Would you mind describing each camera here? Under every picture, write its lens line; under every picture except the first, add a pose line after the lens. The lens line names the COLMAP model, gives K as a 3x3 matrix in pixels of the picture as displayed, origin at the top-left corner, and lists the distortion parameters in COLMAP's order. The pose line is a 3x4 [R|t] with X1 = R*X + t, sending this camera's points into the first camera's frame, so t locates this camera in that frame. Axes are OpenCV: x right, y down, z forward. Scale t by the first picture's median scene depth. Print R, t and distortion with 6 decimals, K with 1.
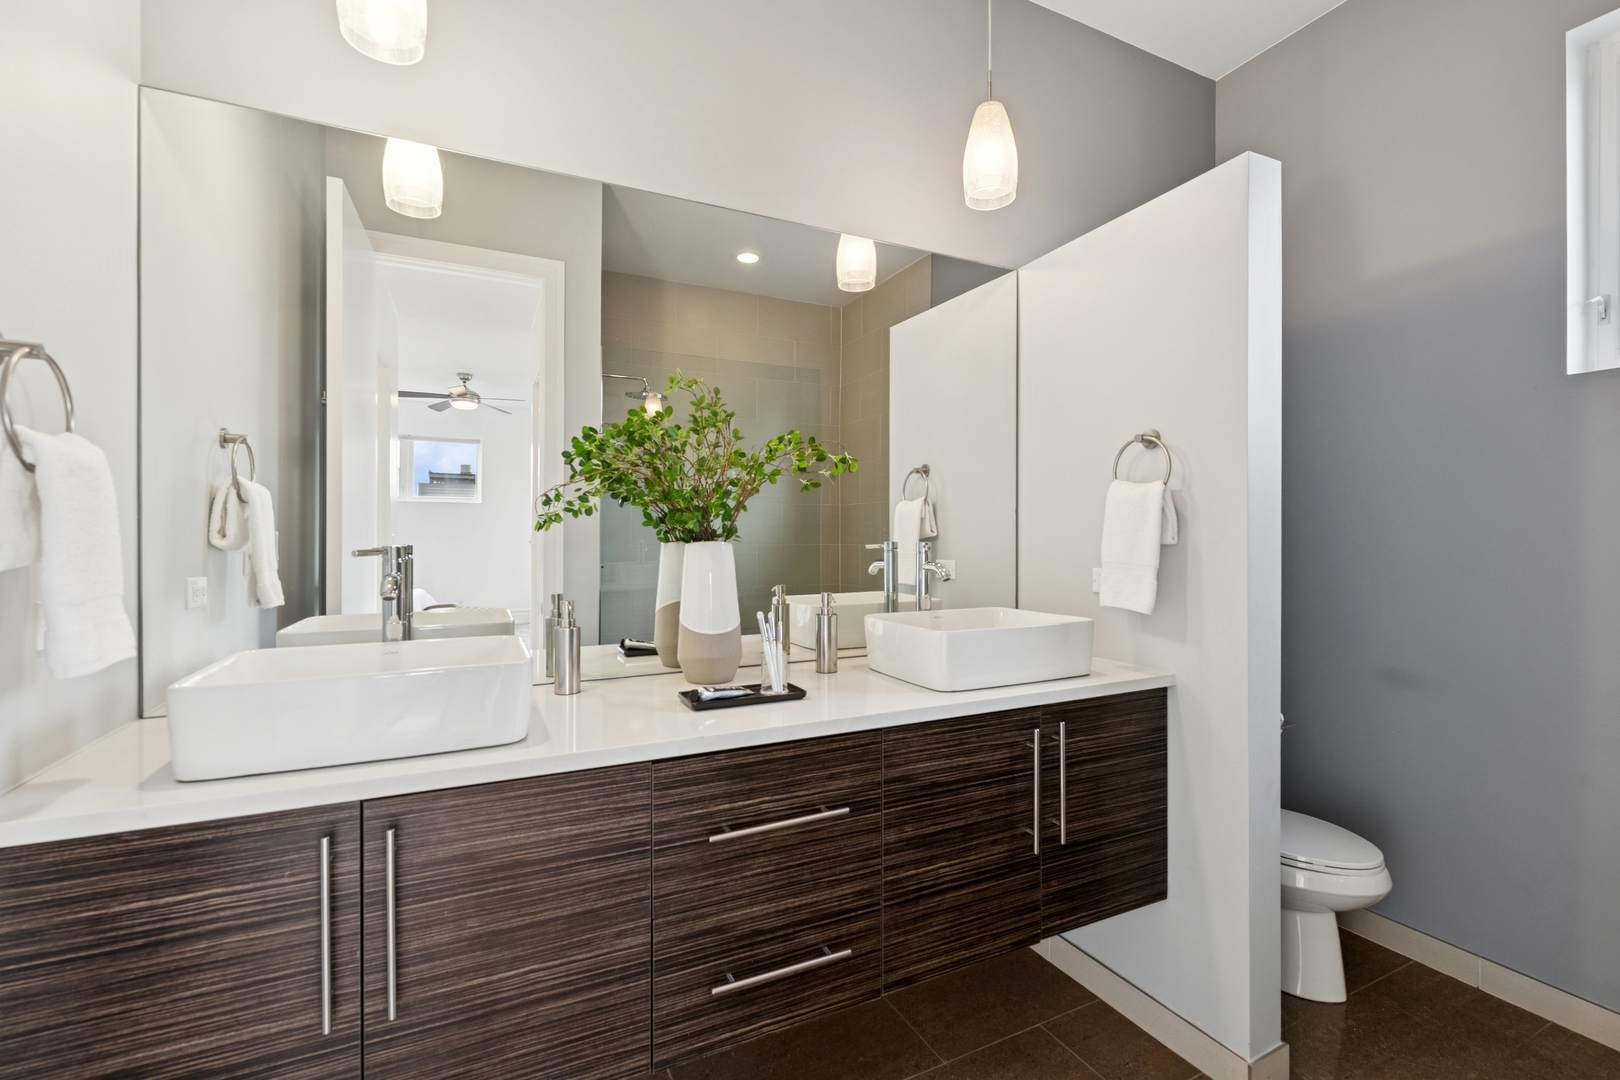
lens RADIAL K [[696.4, 0, 810.6], [0, 696.4, 540.4], [0, 0, 1]] dist [0.000299, 0.000034]
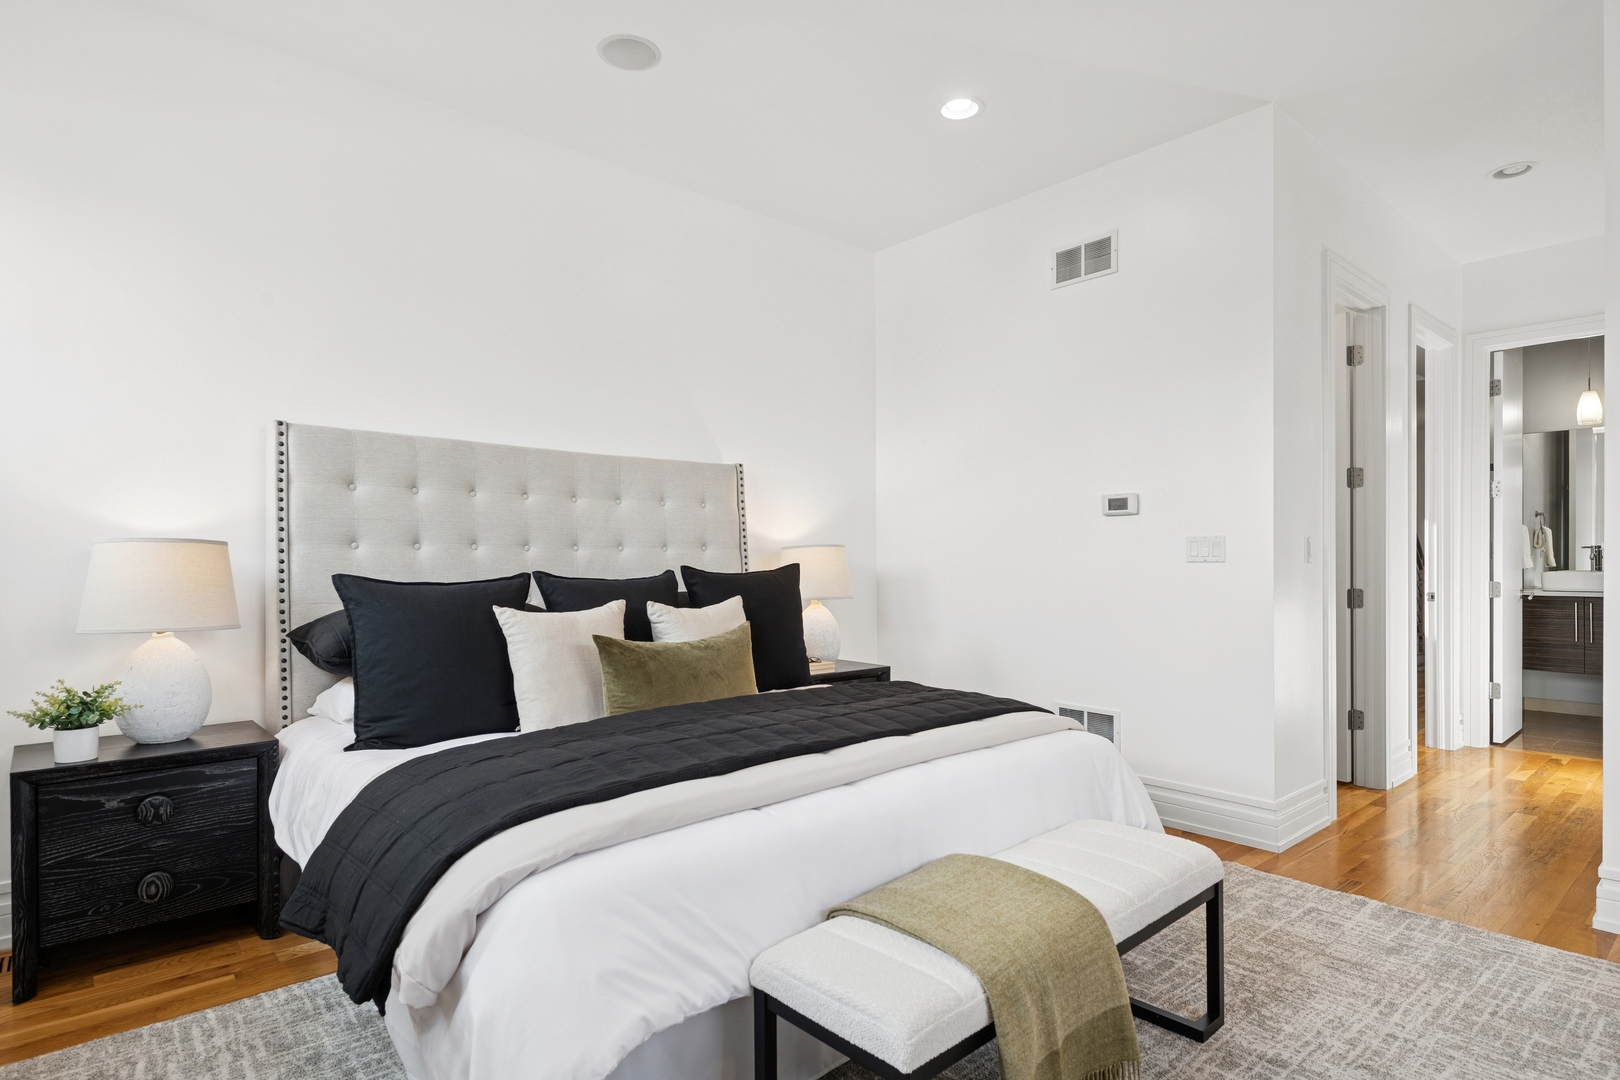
lens RADIAL K [[877.2, 0, 810.8], [0, 877.2, 545.1], [0, 0, 1]] dist [-0.003249, -0.000470]
pose [[0.276212, -0.001378, -0.961096, 2.220481], [0.001857, 0.999998, -0.000900, -0.000491], [0.961095, -0.001536, 0.276214, -3.497764]]
